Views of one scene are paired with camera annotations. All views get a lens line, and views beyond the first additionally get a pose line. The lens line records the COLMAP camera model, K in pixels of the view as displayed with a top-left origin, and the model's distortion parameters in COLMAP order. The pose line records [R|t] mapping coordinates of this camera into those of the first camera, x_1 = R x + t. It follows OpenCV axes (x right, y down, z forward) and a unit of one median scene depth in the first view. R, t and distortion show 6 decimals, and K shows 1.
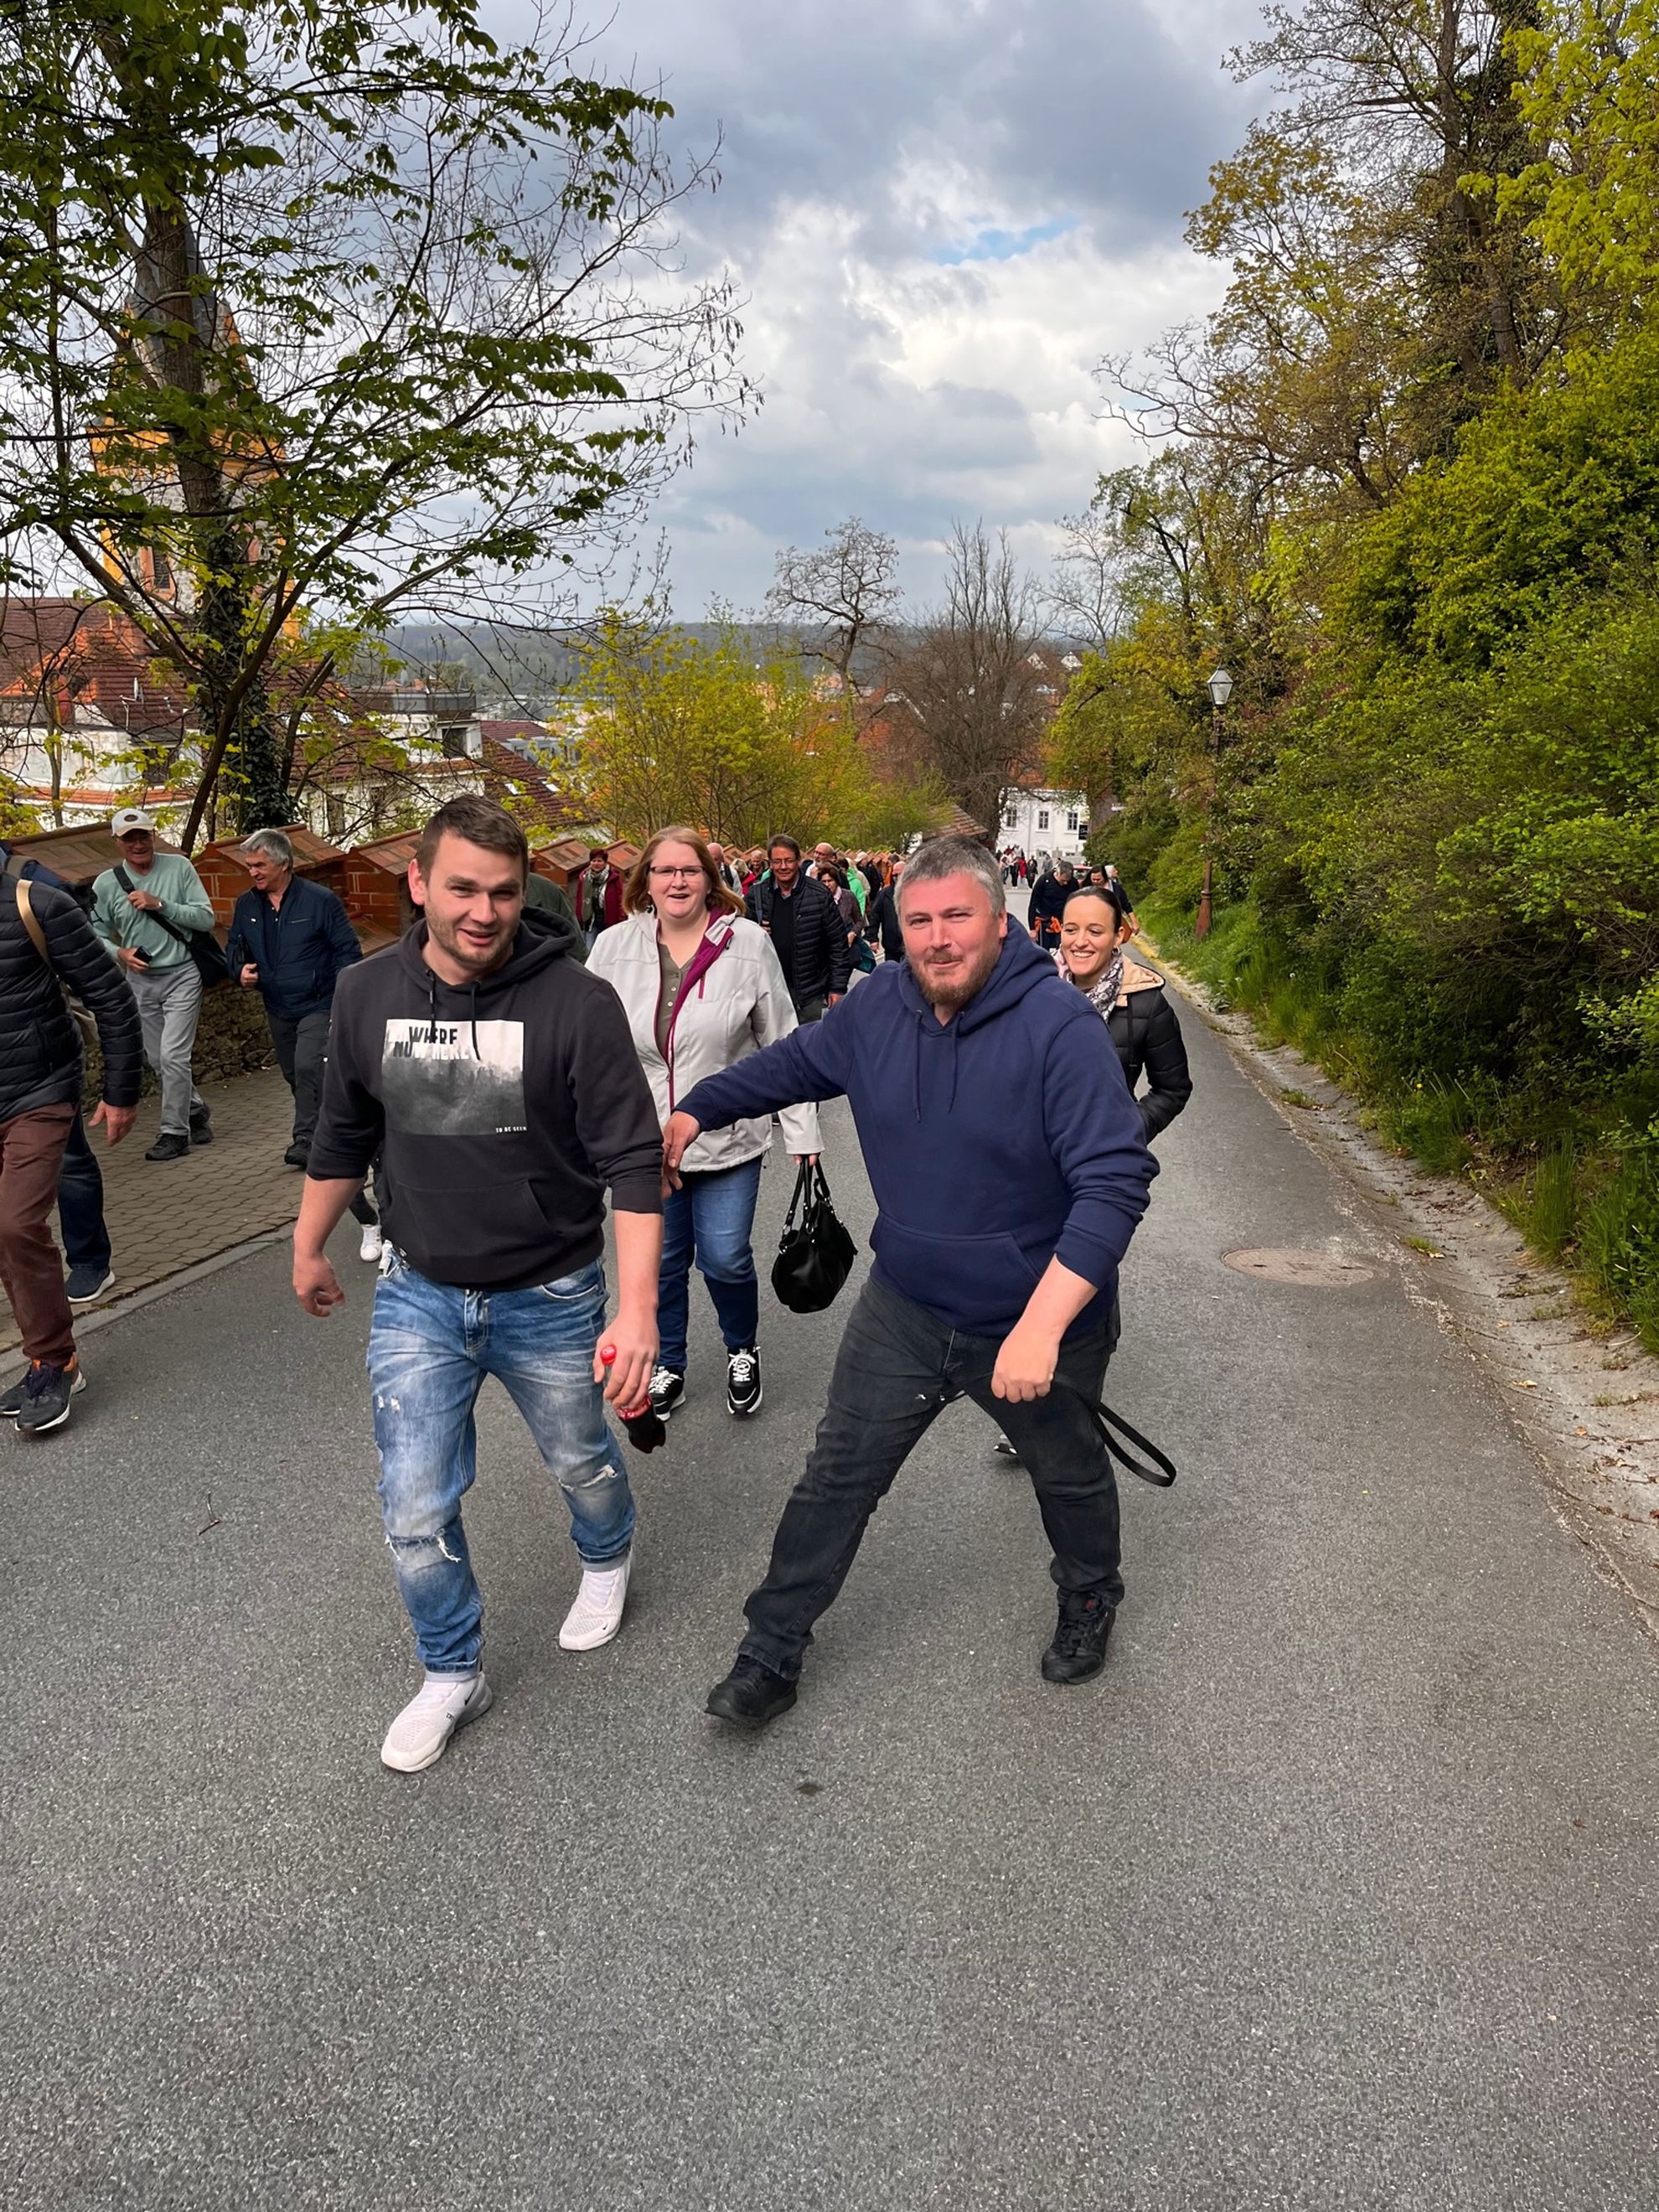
lens RADIAL K [[1690.6, 0, 814.8], [0, 1690.6, 1094.8], [0, 0, 1]] dist [0.042170, -0.004112]
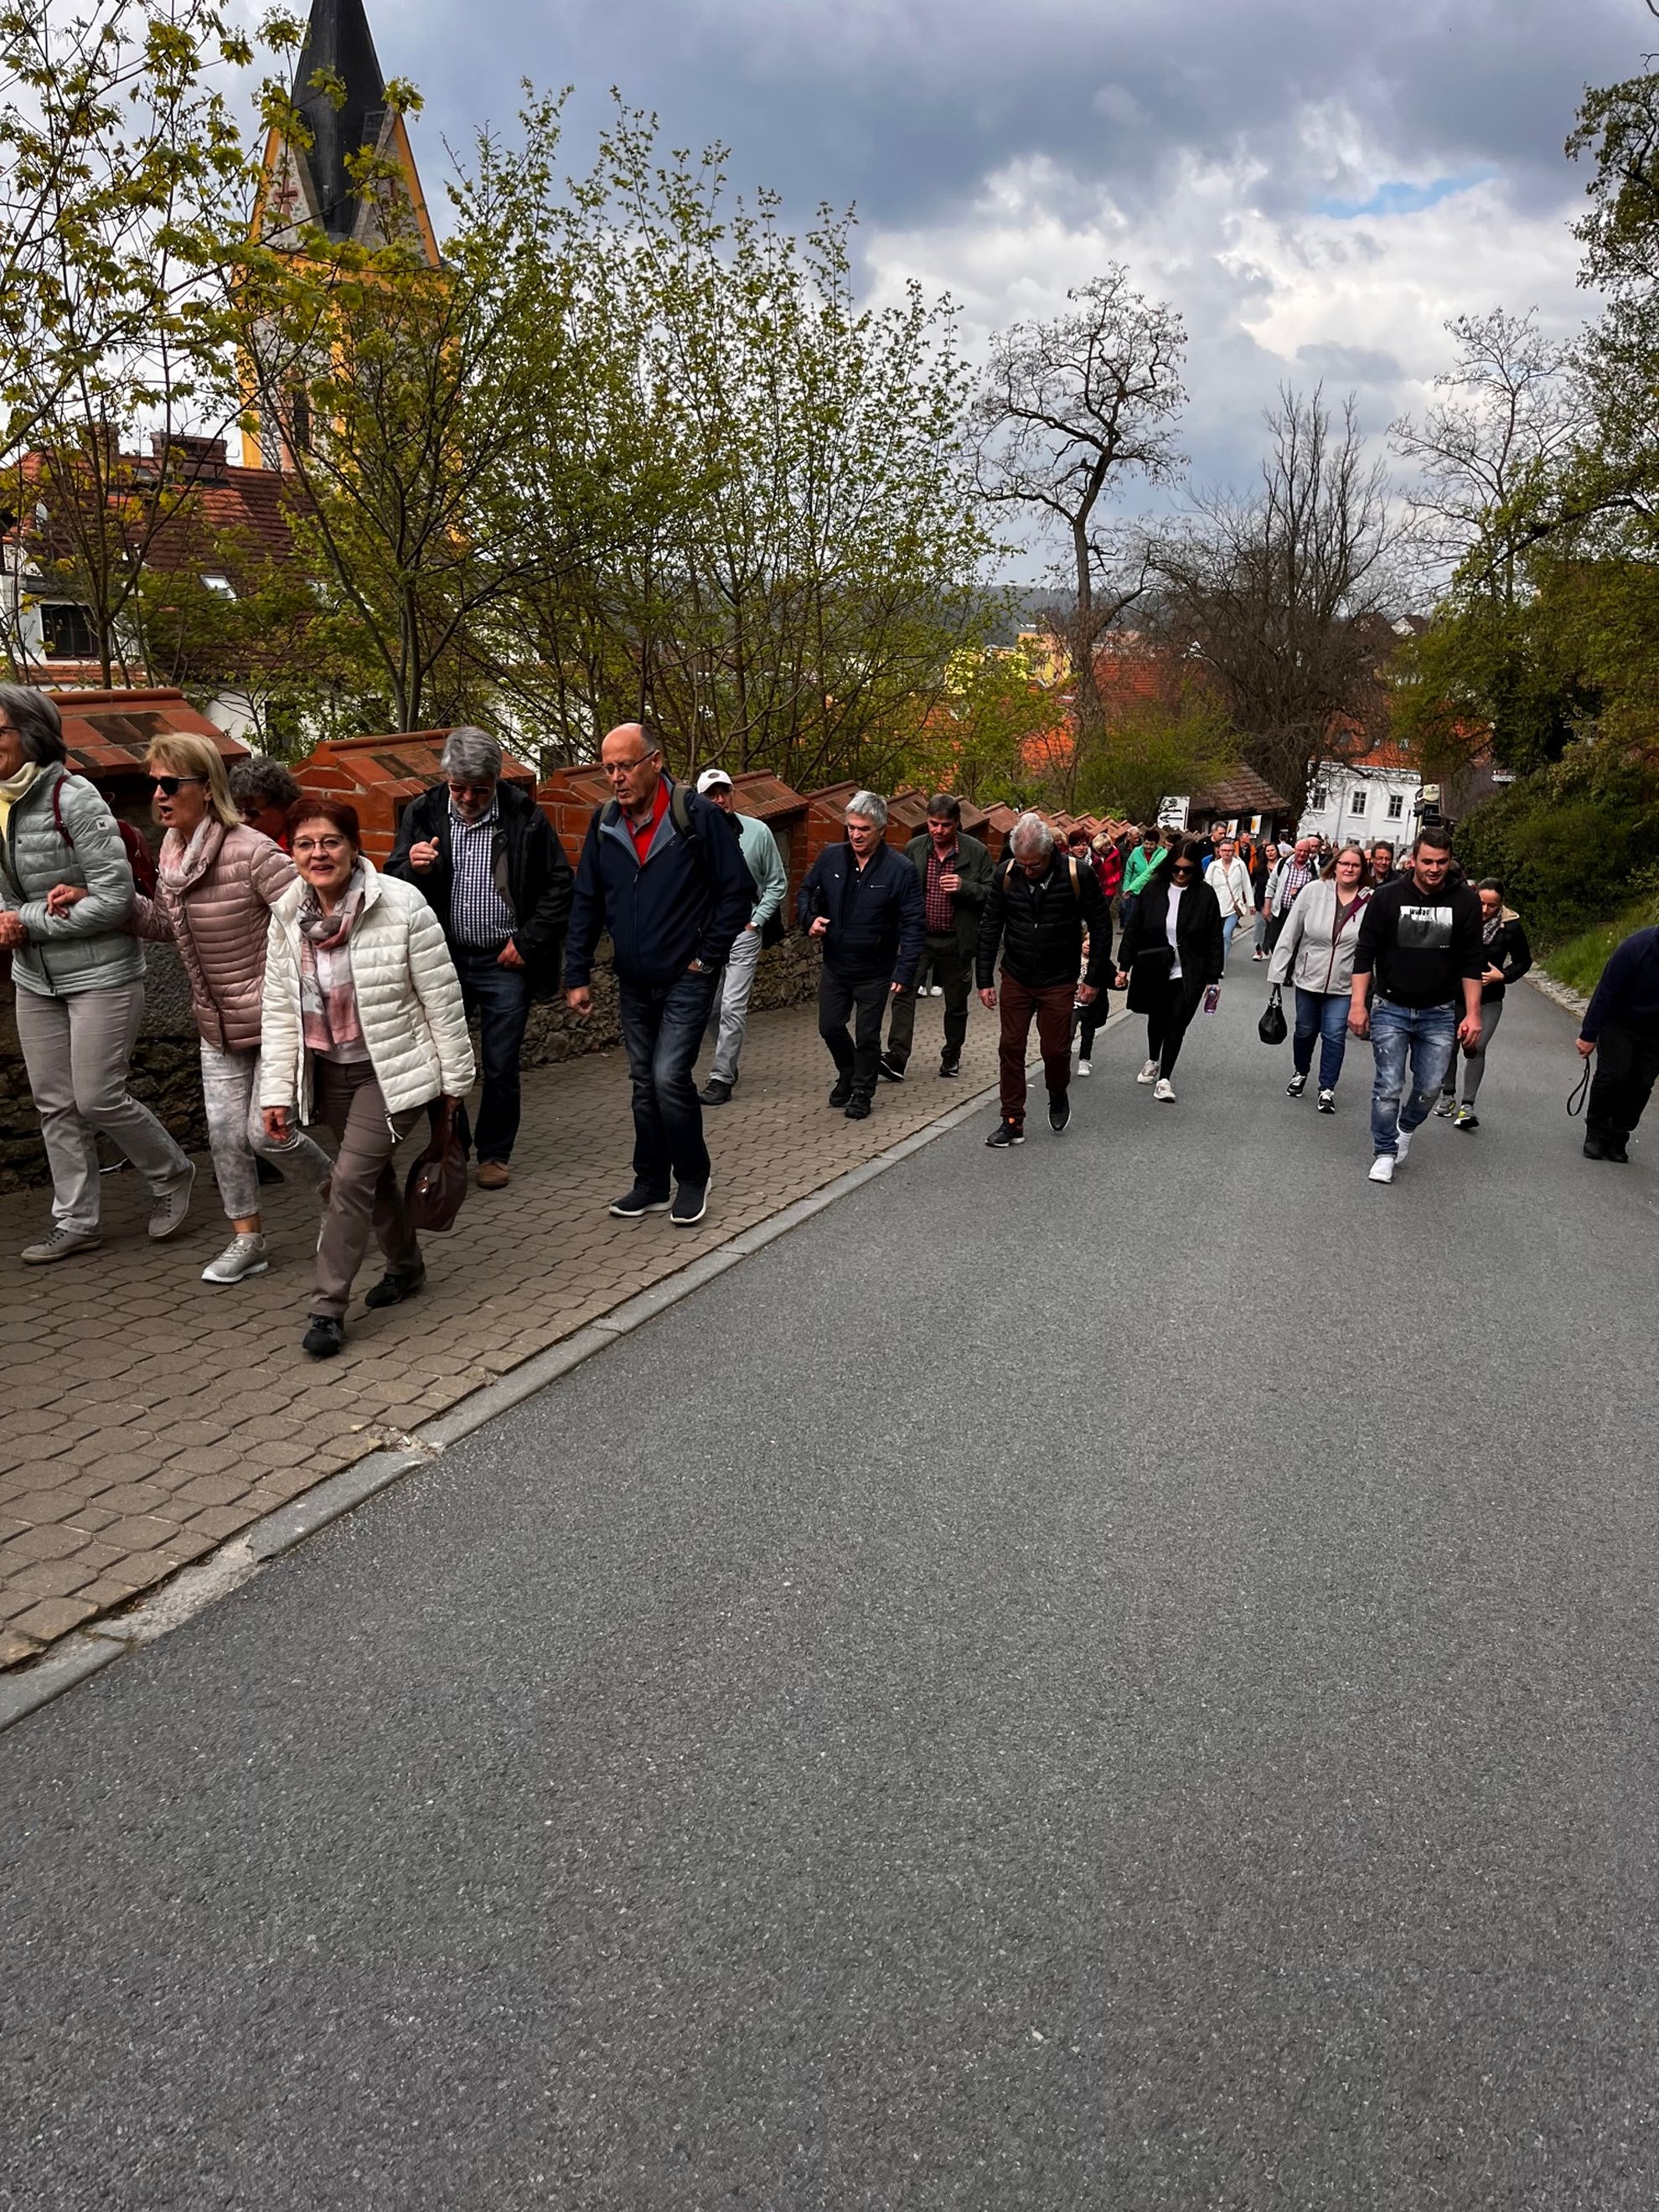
lens RADIAL K [[1689.9, 0, 829.5], [0, 1689.9, 1106.0], [0, 0, 1]] dist [0.041875, -0.052796]
pose [[0.985382, 0.089040, -0.145240, 0.031940], [-0.085380, 0.995858, 0.031254, -0.042830], [0.147421, -0.018397, 0.988903, 0.321005]]
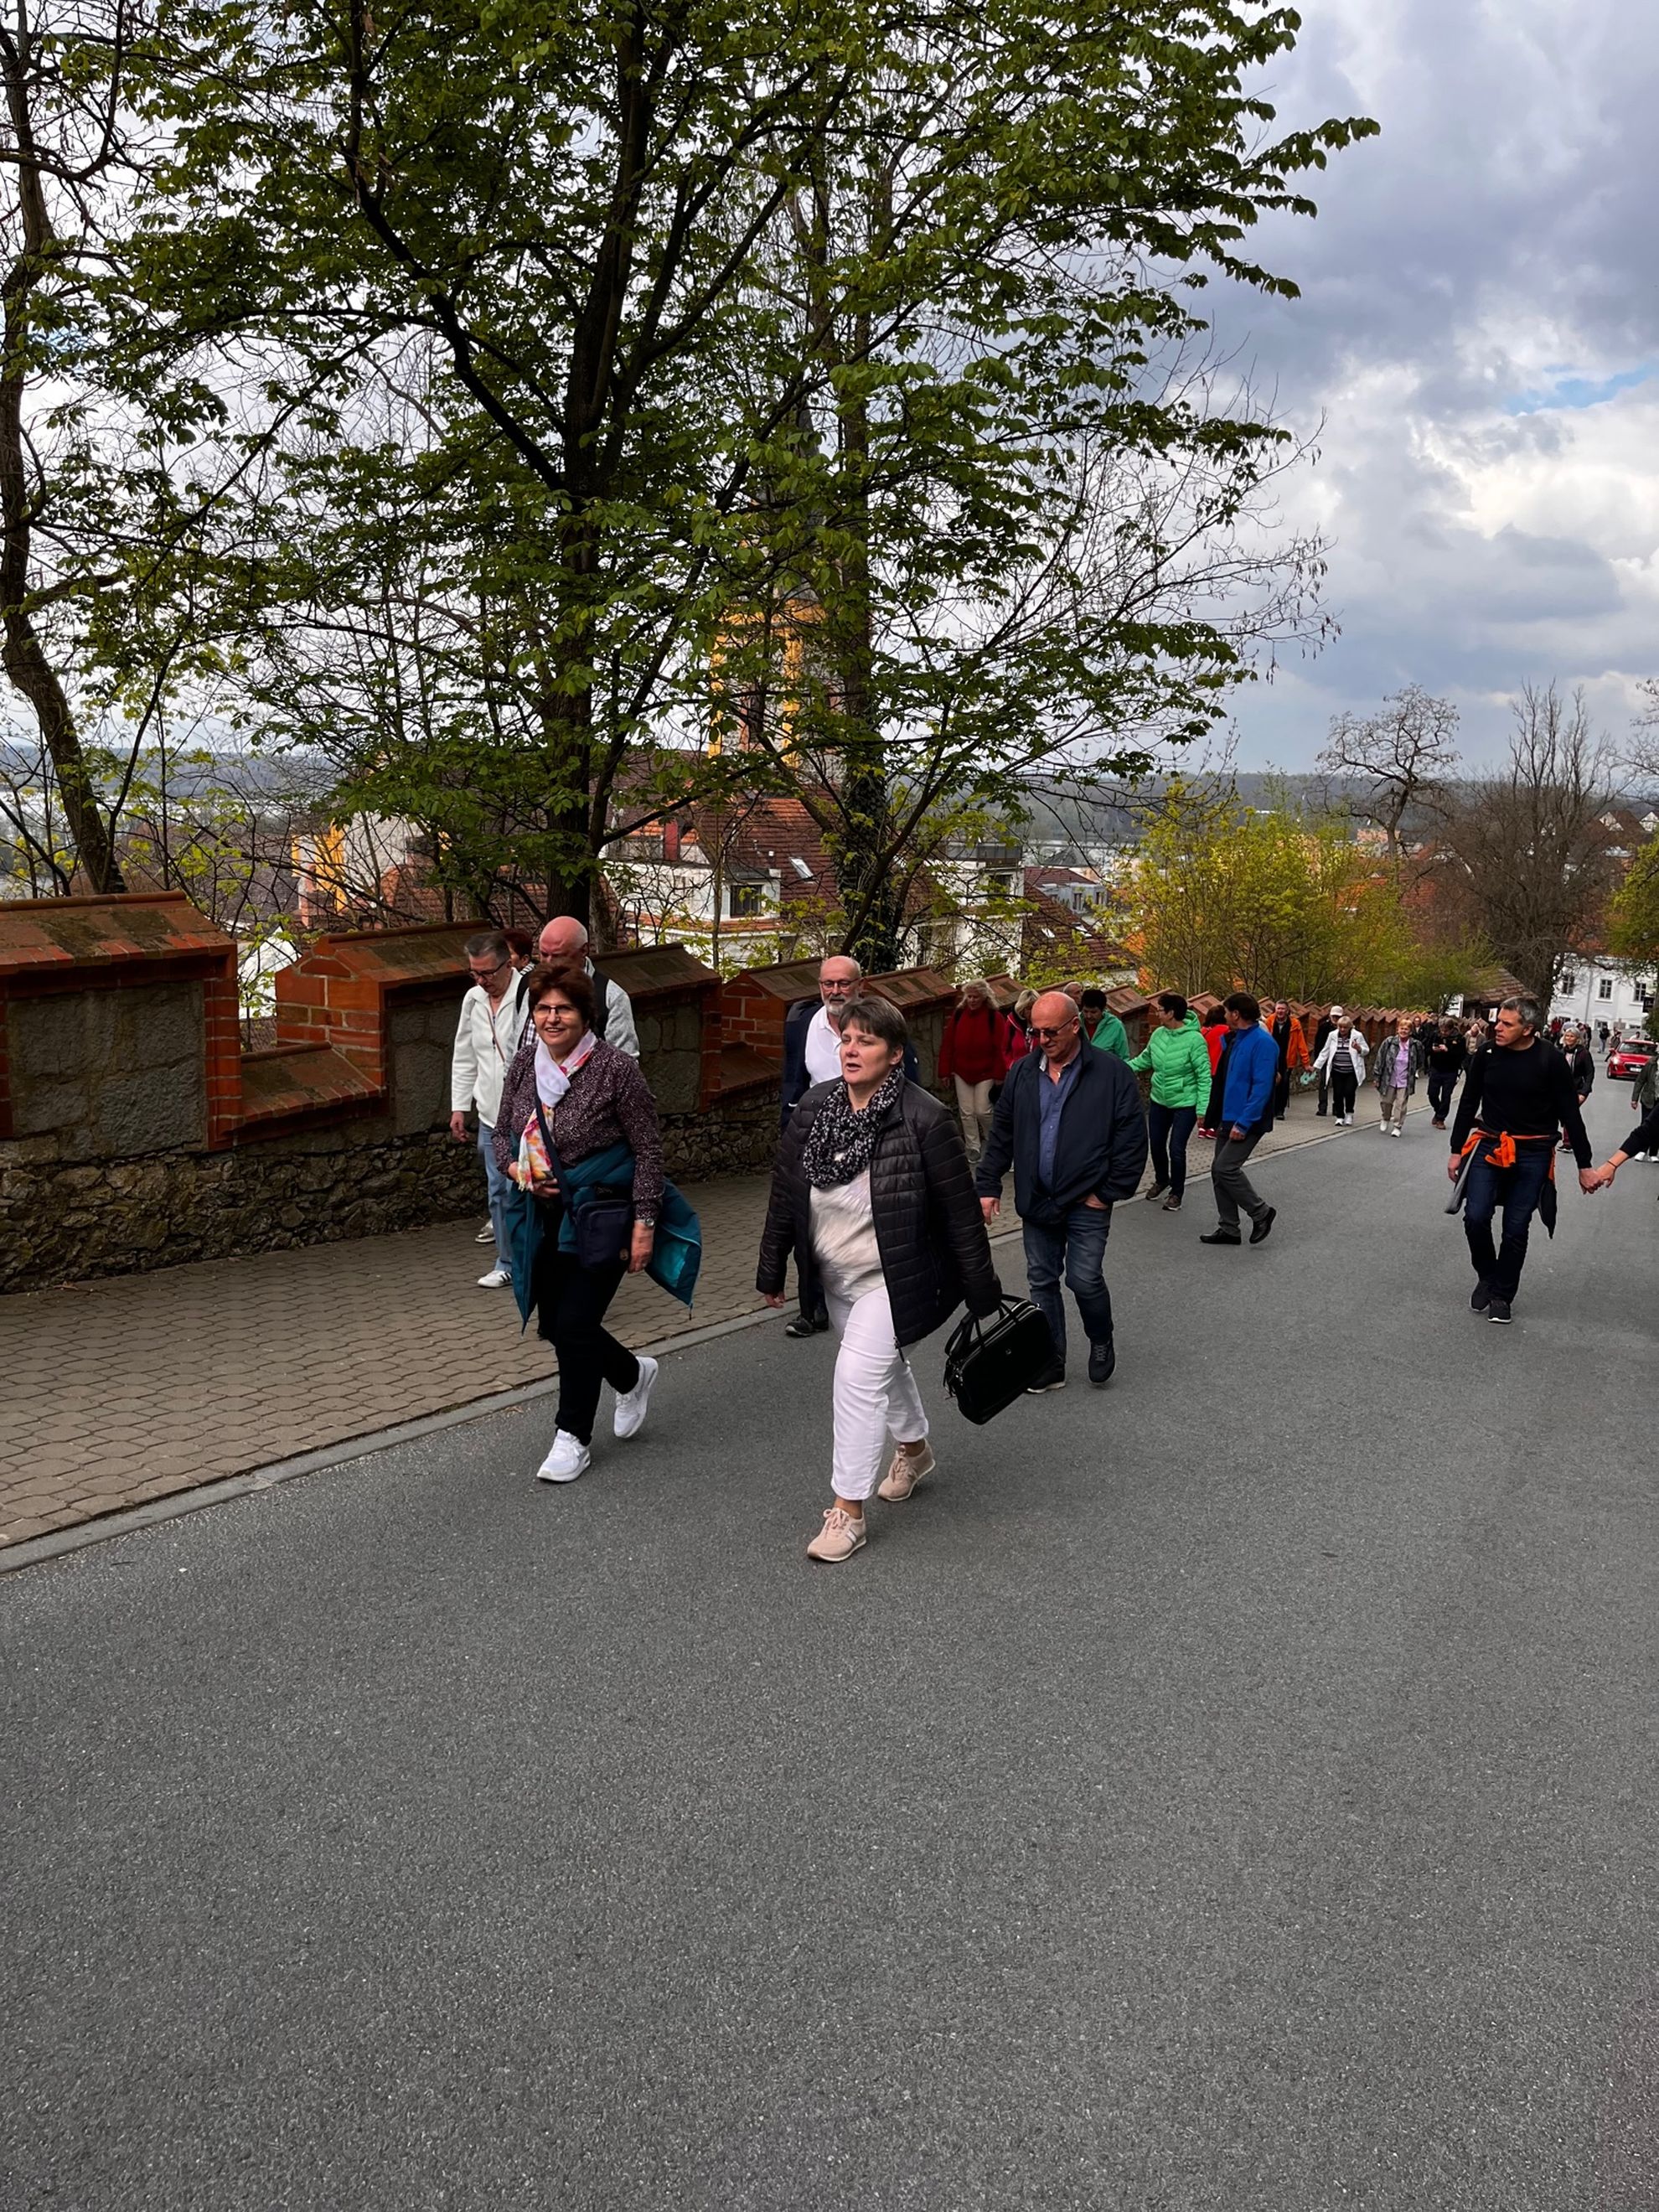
lens RADIAL K [[1690.6, 0, 814.8], [0, 1690.6, 1094.8], [0, 0, 1]] dist [0.042170, -0.004112]
pose [[0.953115, 0.075993, -0.292910, -0.001528], [-0.099754, 0.992752, -0.067033, 0.005534], [0.285693, 0.093109, 0.953787, -0.040251]]
